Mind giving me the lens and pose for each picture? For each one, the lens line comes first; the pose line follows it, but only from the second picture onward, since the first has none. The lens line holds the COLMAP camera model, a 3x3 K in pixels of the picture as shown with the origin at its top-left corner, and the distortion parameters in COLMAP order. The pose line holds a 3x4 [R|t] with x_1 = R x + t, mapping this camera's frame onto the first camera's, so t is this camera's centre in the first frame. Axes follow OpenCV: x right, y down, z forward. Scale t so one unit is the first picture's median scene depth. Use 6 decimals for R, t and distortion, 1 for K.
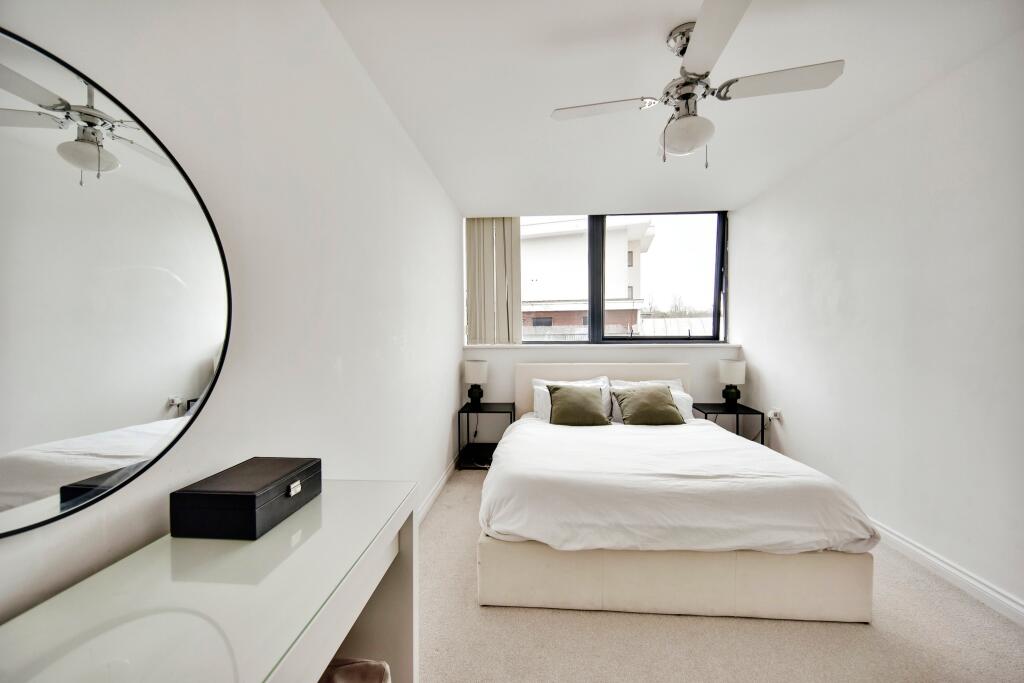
lens RADIAL K [[401.7, 0, 510.4], [0, 401.7, 345.0], [0, 0, 1]] dist [-0.006858, -0.000526]
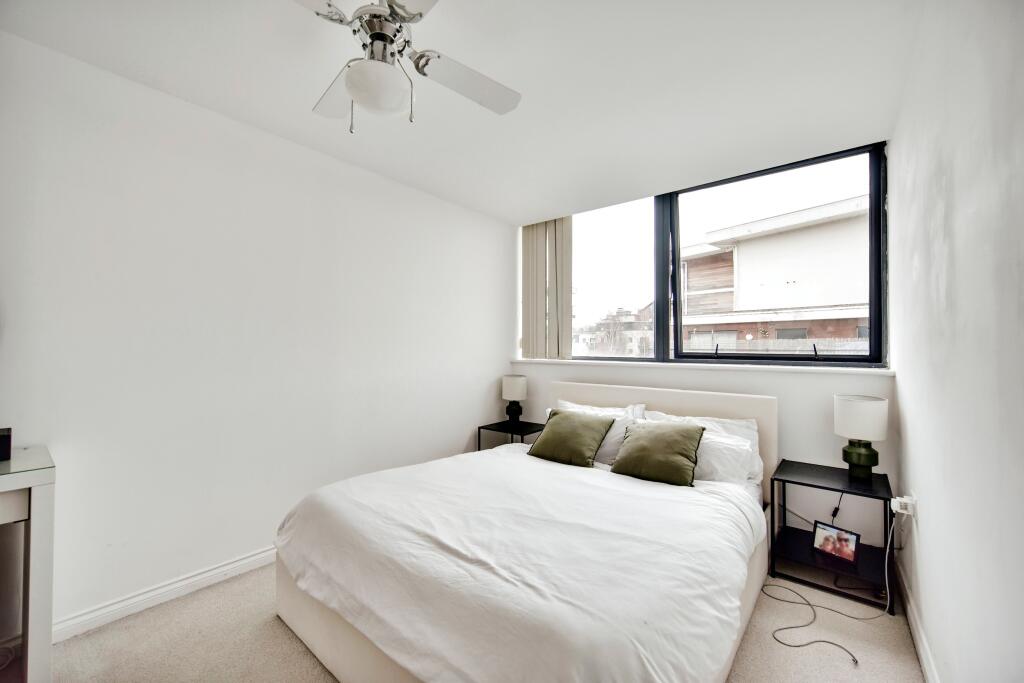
lens RADIAL K [[401.7, 0, 509.4], [0, 401.7, 343.5], [0, 0, 1]] dist [-0.006858, -0.000526]
pose [[0.816628, 0.005761, -0.577136, 0.430161], [-0.027335, 0.999214, -0.028704, -0.008433], [0.576517, 0.039217, 0.816144, 0.213069]]
